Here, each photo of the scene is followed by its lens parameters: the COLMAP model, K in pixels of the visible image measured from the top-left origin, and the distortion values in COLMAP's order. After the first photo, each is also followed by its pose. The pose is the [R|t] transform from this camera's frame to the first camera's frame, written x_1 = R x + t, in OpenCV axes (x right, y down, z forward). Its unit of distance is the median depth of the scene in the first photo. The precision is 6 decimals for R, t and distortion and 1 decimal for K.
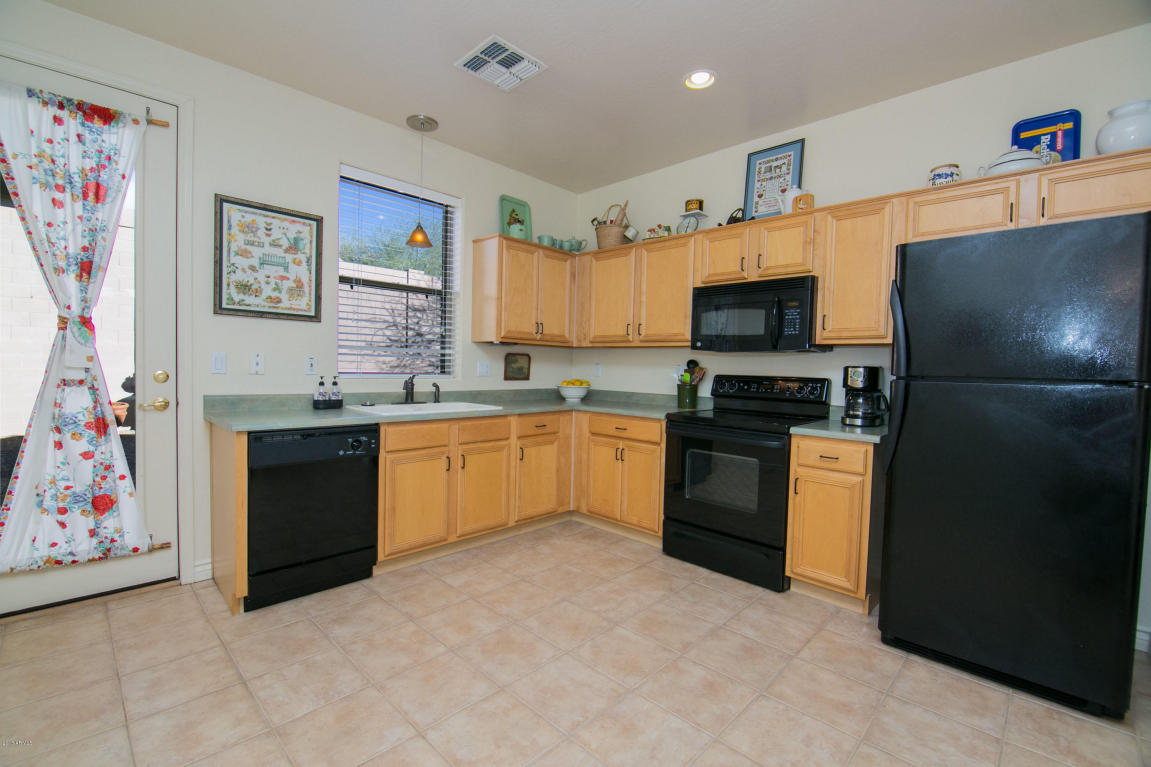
lens RADIAL K [[514.3, 0, 575.5], [0, 514.3, 383.5], [0, 0, 1]] dist [-0.012554, -0.000675]
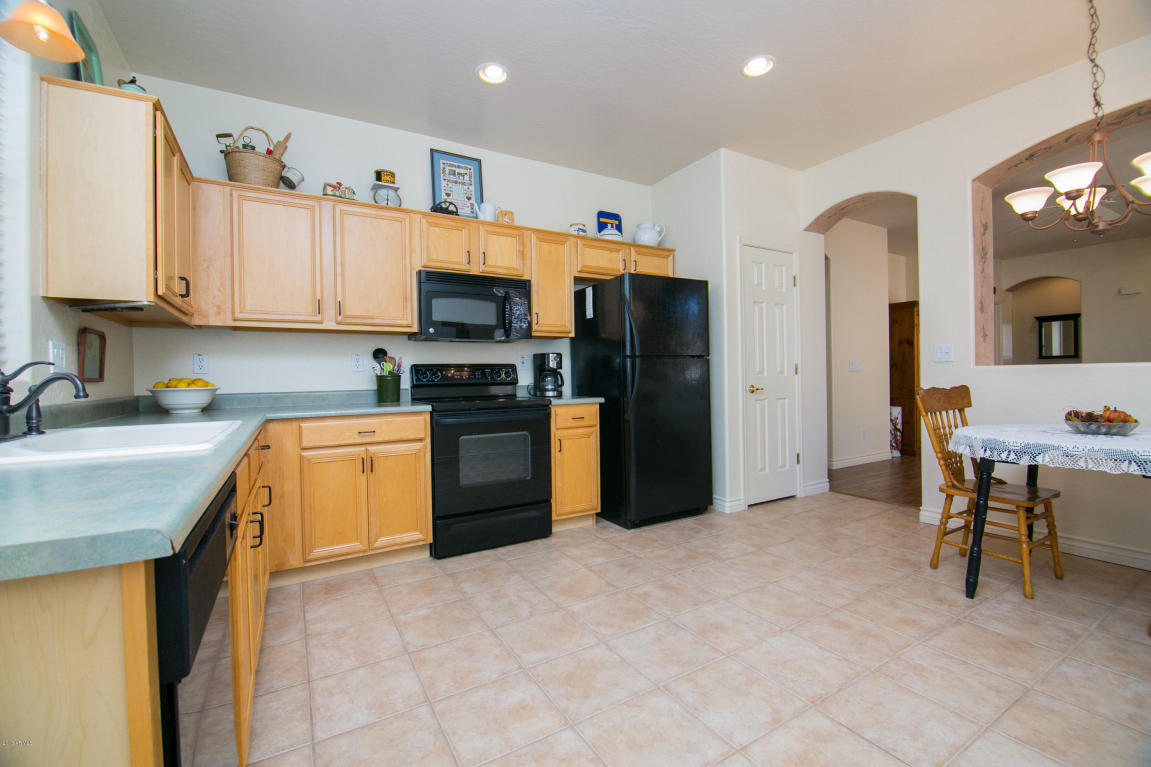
lens RADIAL K [[488.9, 0, 579.9], [0, 488.9, 380.5], [0, 0, 1]] dist [0.000936, -0.009974]
pose [[0.245380, -0.034760, 0.968804, -0.683617], [0.061082, 0.997926, 0.020334, 0.017320], [-0.967501, 0.054187, 0.246994, 0.610522]]
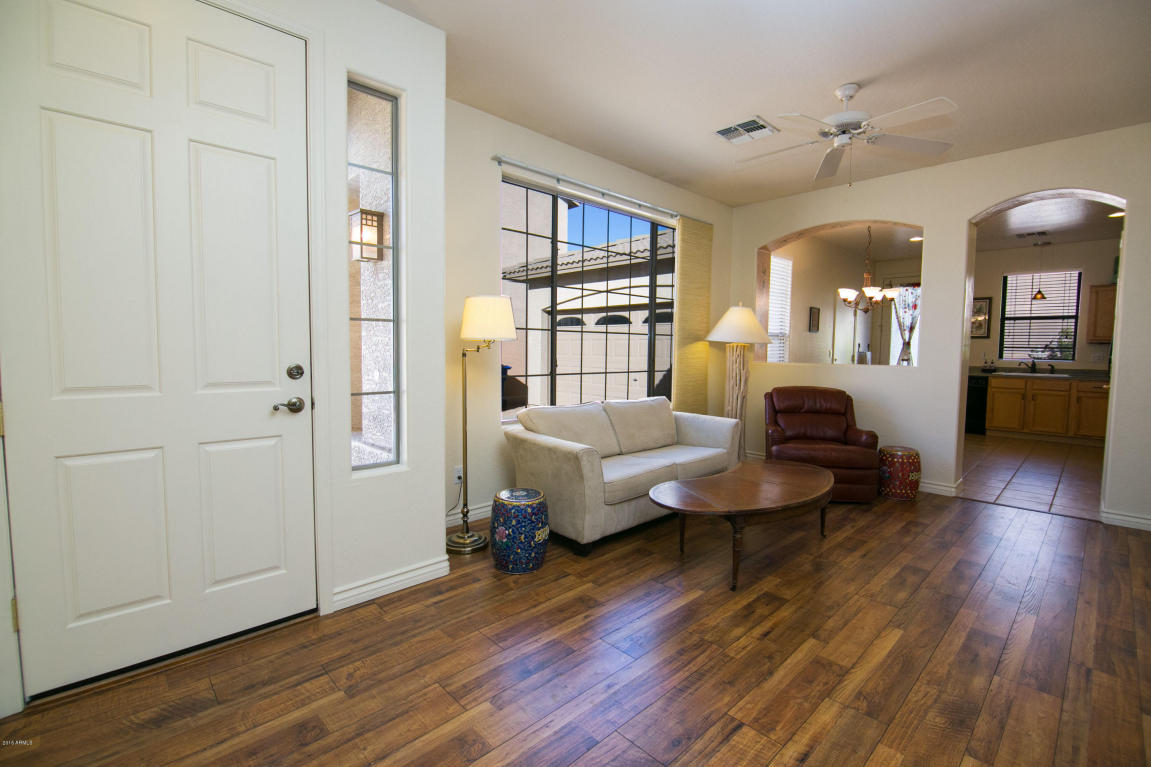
lens RADIAL K [[515.1, 0, 578.6], [0, 515.1, 378.6], [0, 0, 1]] dist [-0.000570, -0.008866]
pose [[-0.018755, 0.036528, -0.999157, 2.214765], [-0.045019, 0.998288, 0.037342, 0.079767], [0.998810, 0.045682, -0.017078, -1.038409]]
